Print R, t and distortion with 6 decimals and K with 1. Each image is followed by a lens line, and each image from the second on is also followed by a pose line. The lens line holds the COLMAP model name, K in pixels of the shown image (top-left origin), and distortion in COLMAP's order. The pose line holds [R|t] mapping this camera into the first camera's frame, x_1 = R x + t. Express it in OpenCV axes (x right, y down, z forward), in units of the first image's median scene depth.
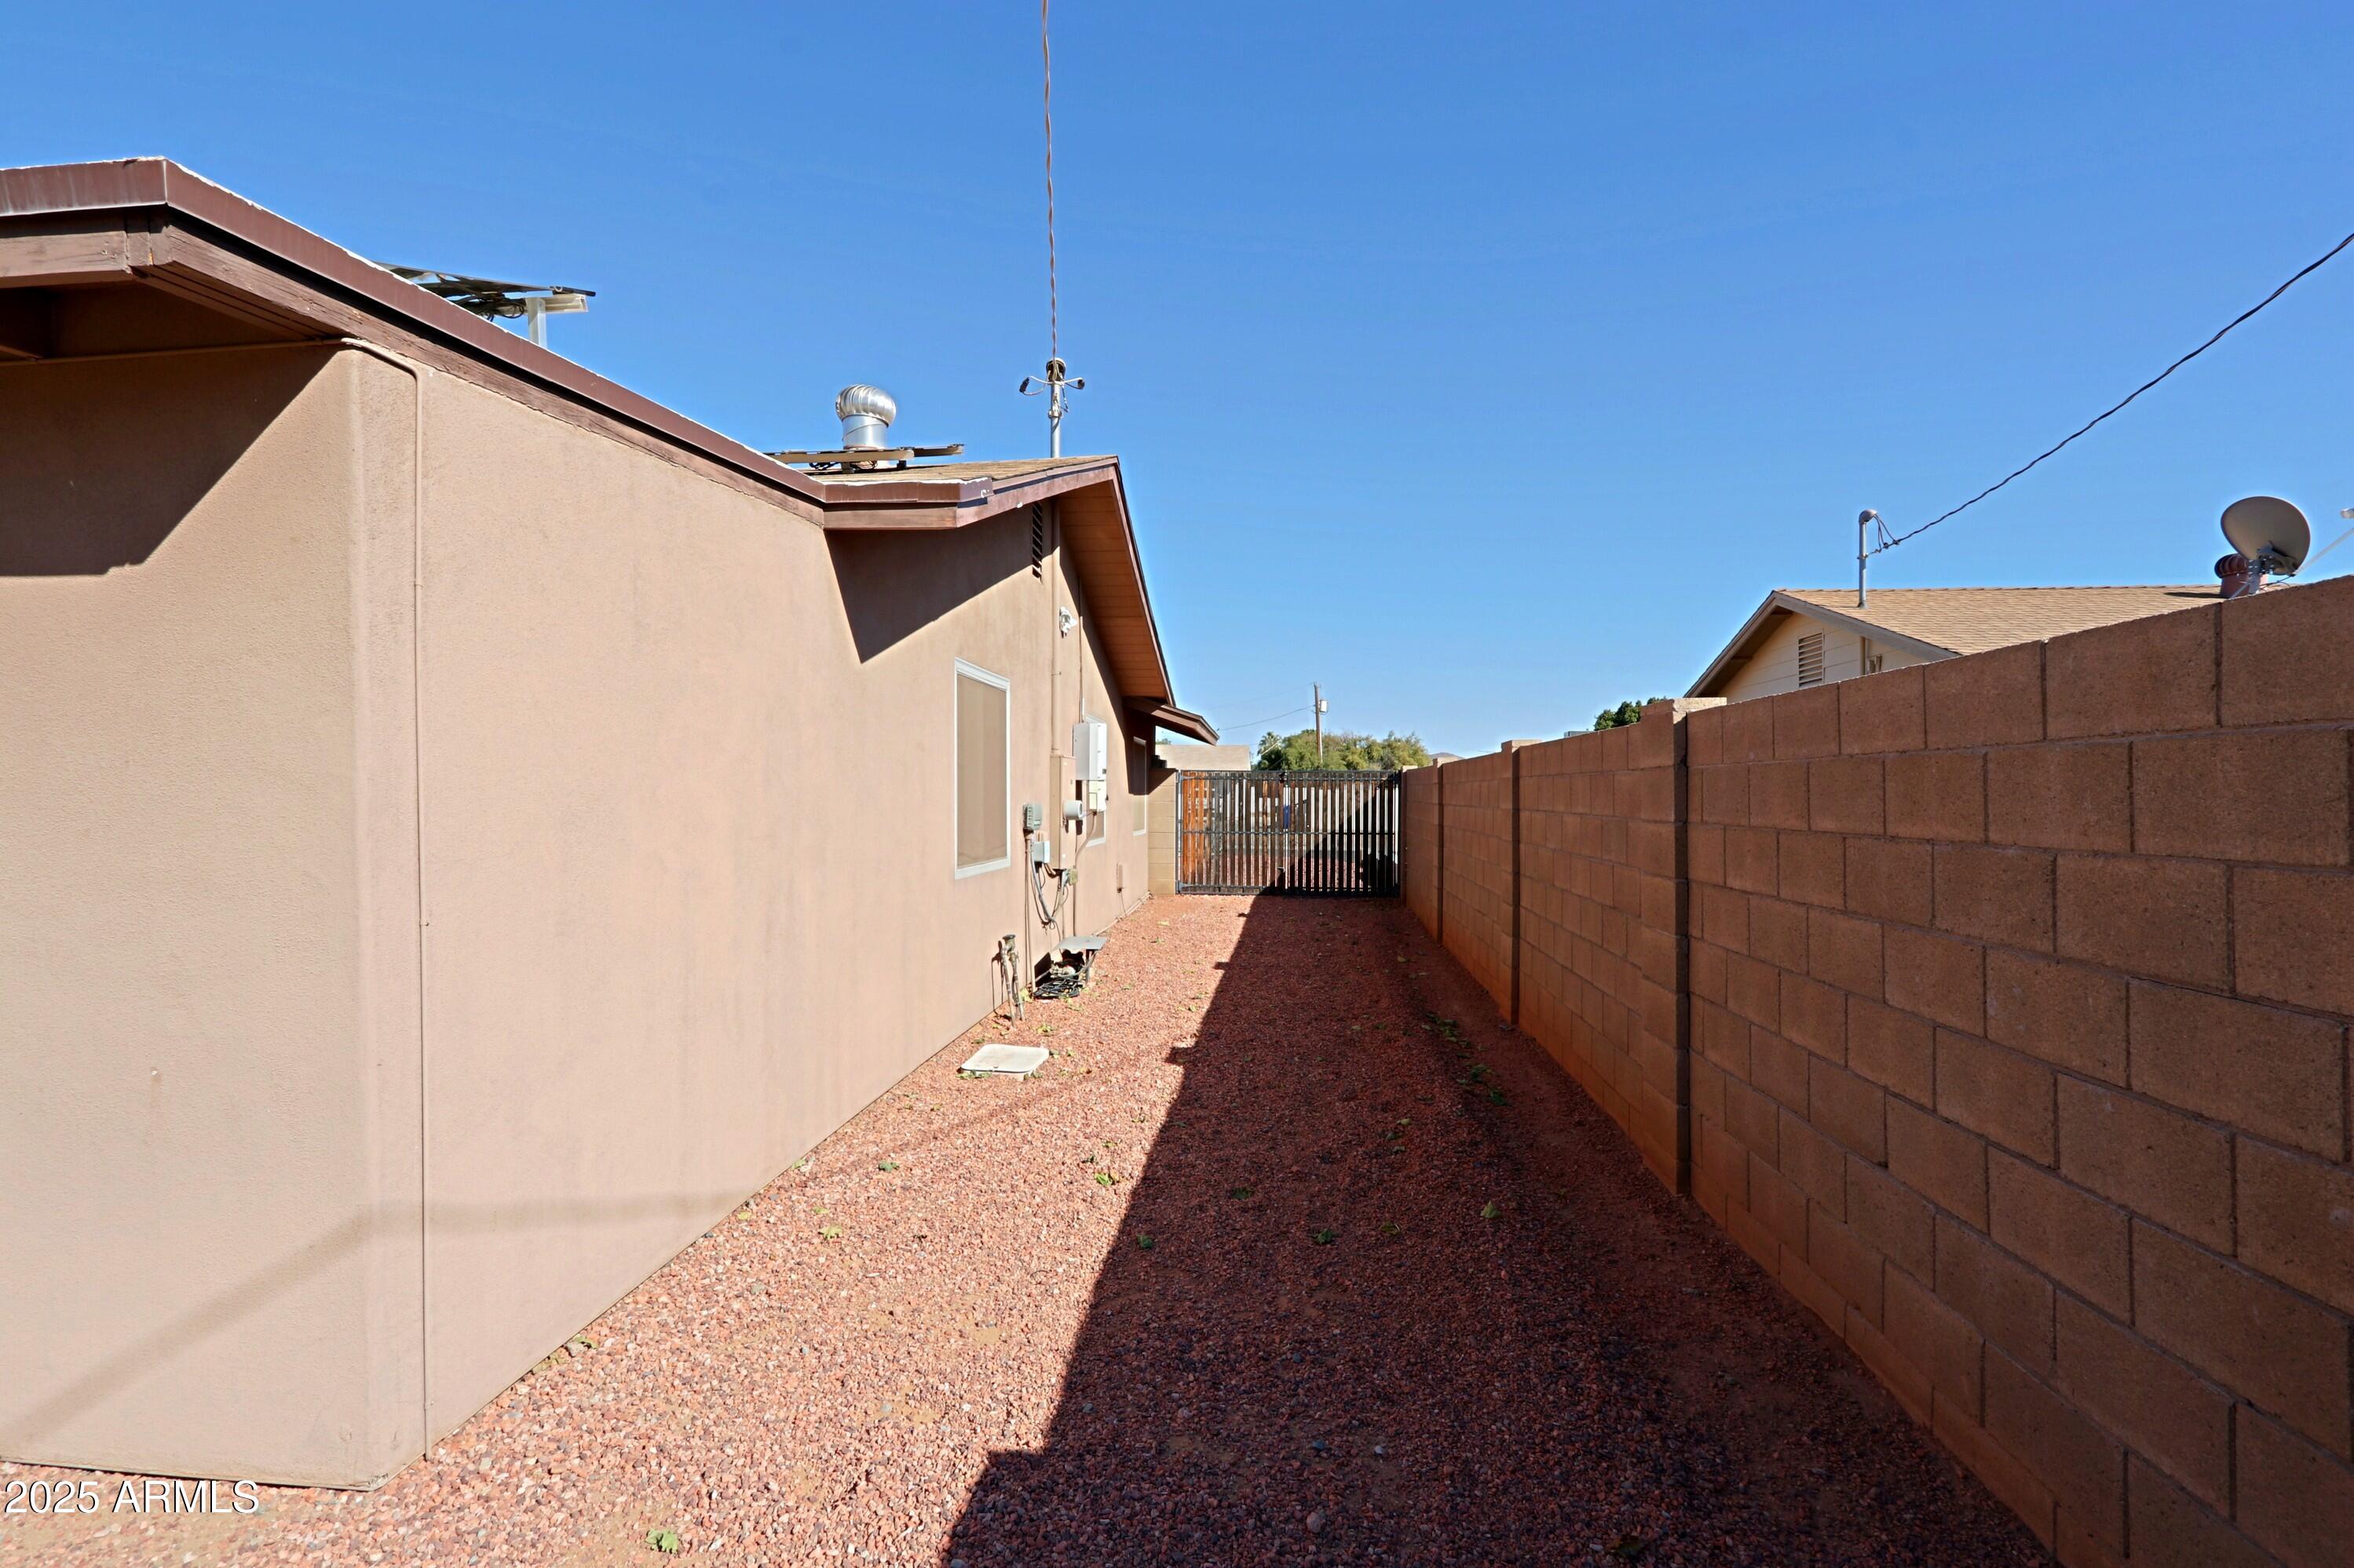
lens RADIAL K [[1089.2, 0, 1183.3], [0, 1089.2, 787.8], [0, 0, 1]] dist [-0.010594, 0.001097]
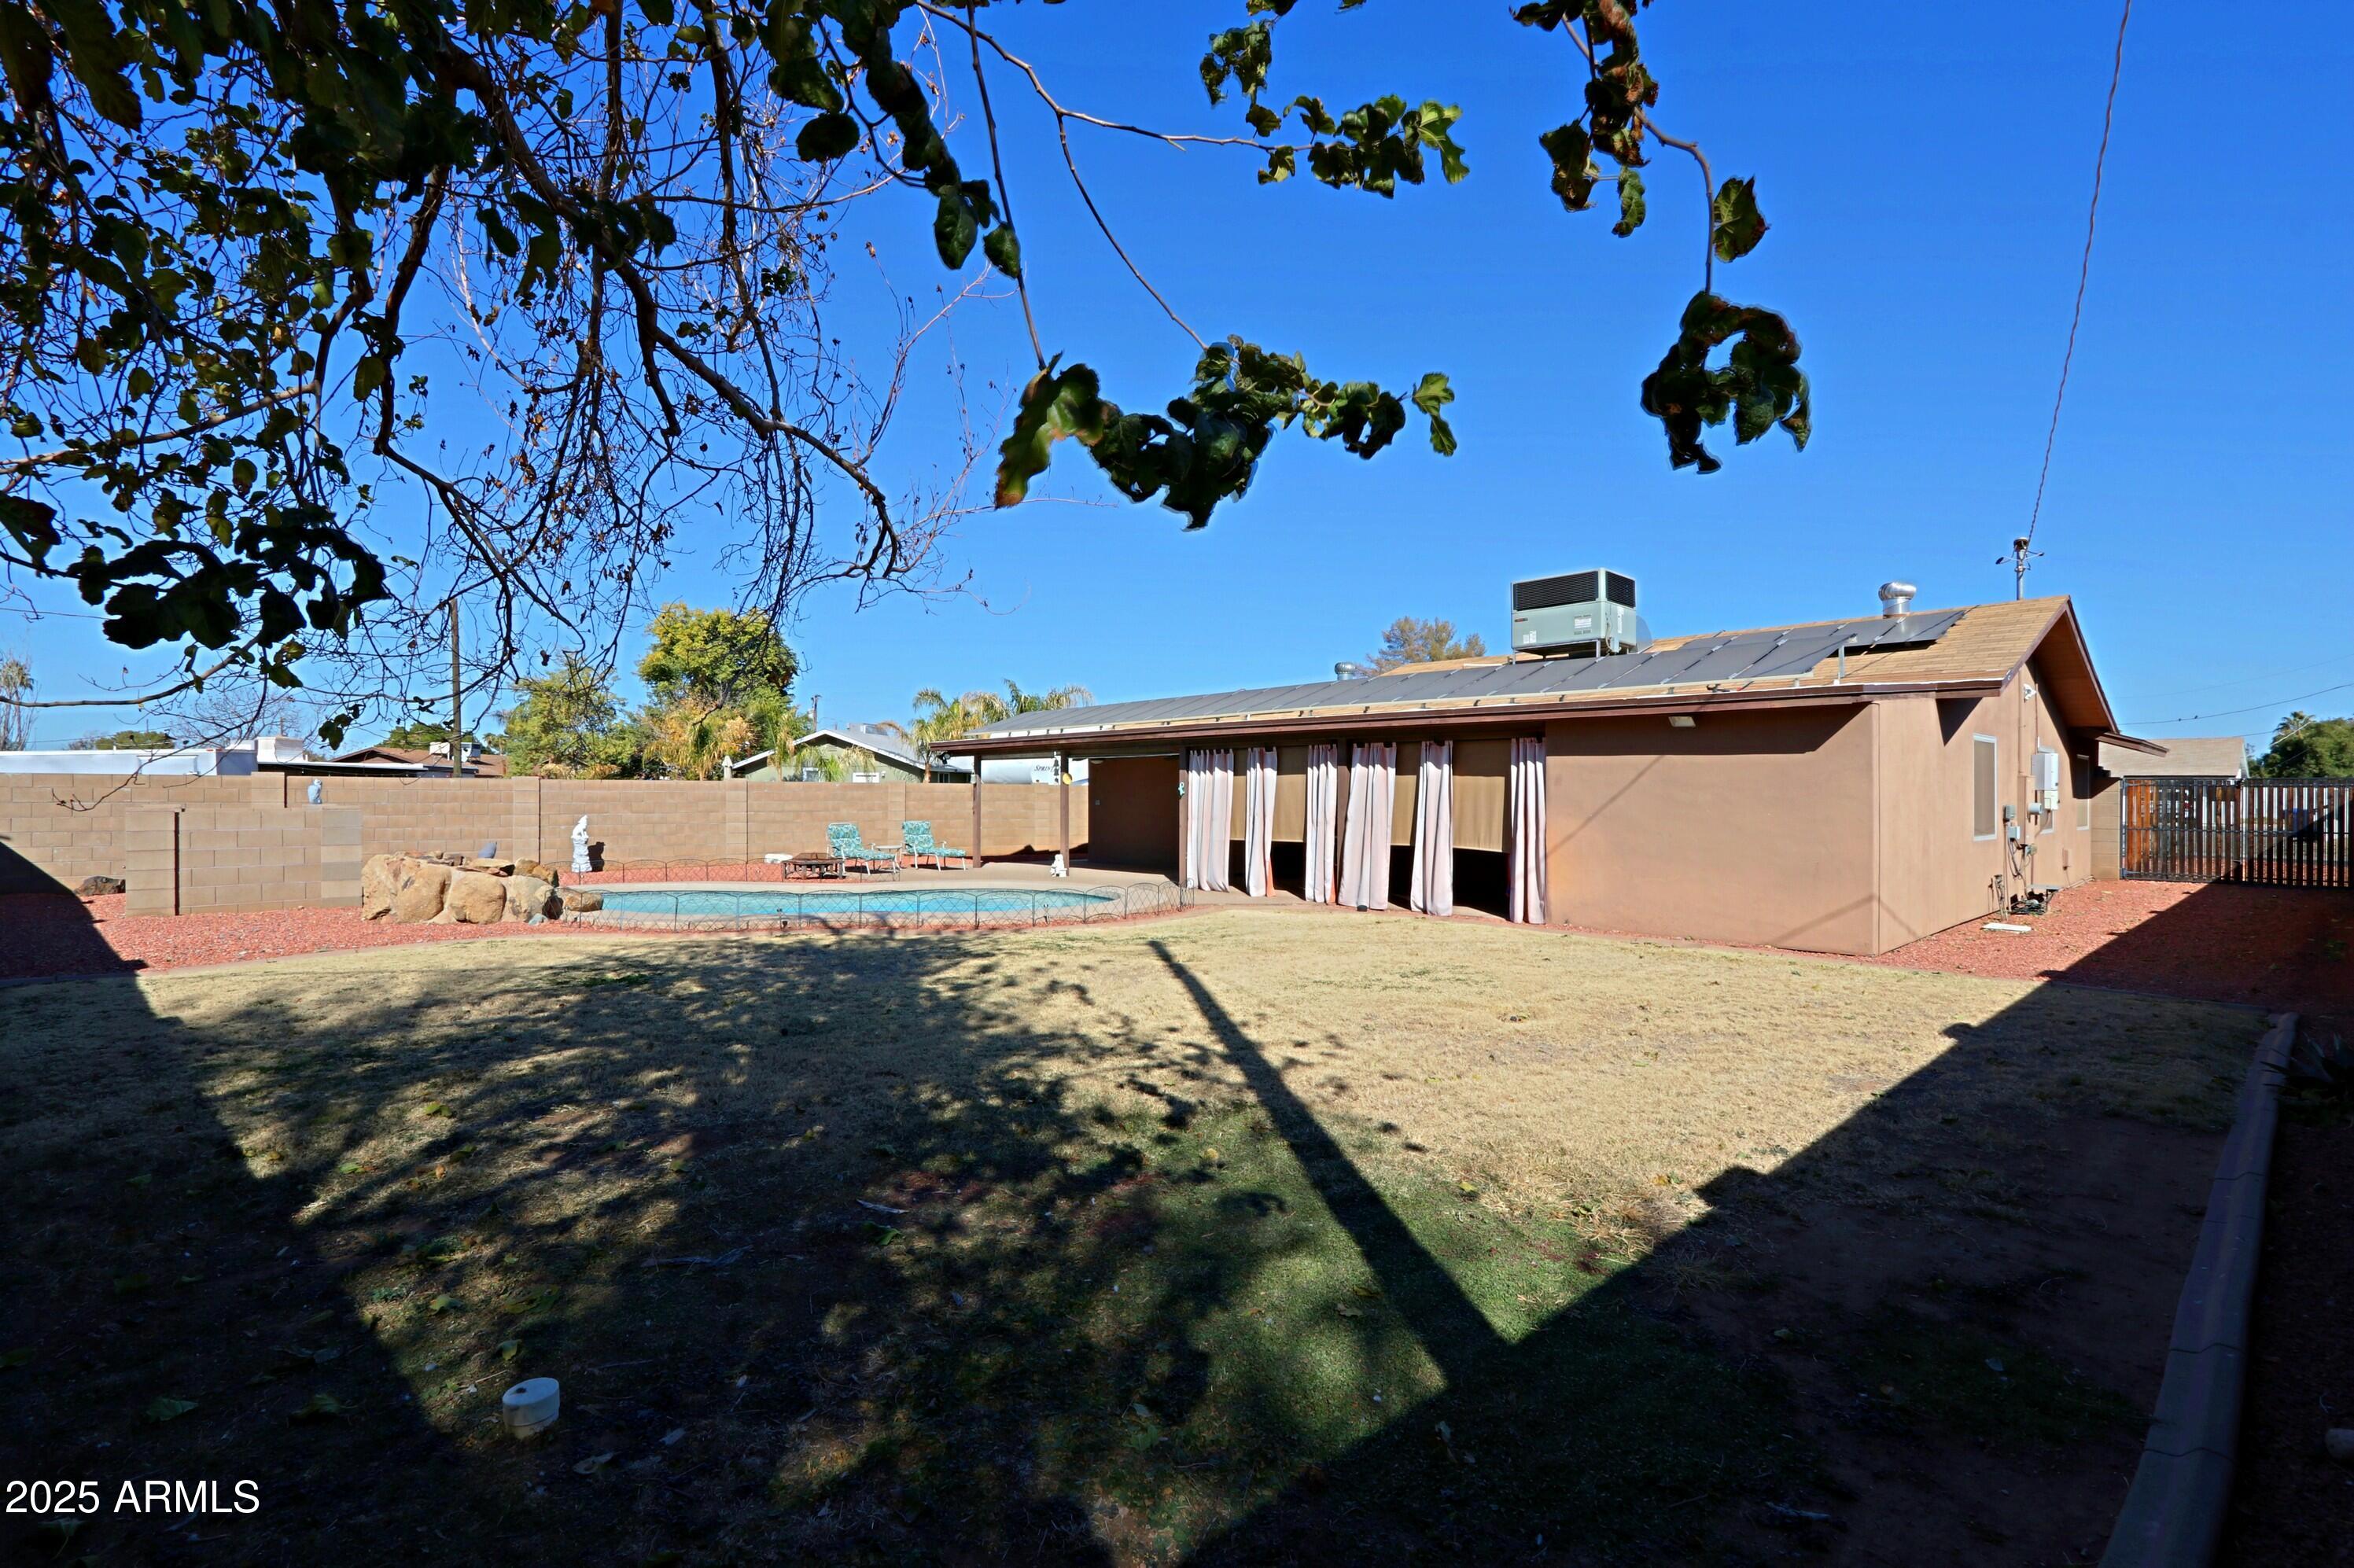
lens RADIAL K [[1089.1, 0, 1181.2], [0, 1089.1, 808.2], [0, 0, 1]] dist [-0.010594, 0.001097]
pose [[0.747019, 0.000697, -0.664802, 0.020804], [0.008615, 0.999905, 0.010729, -0.008254], [0.664747, -0.013742, 0.746943, -0.988599]]
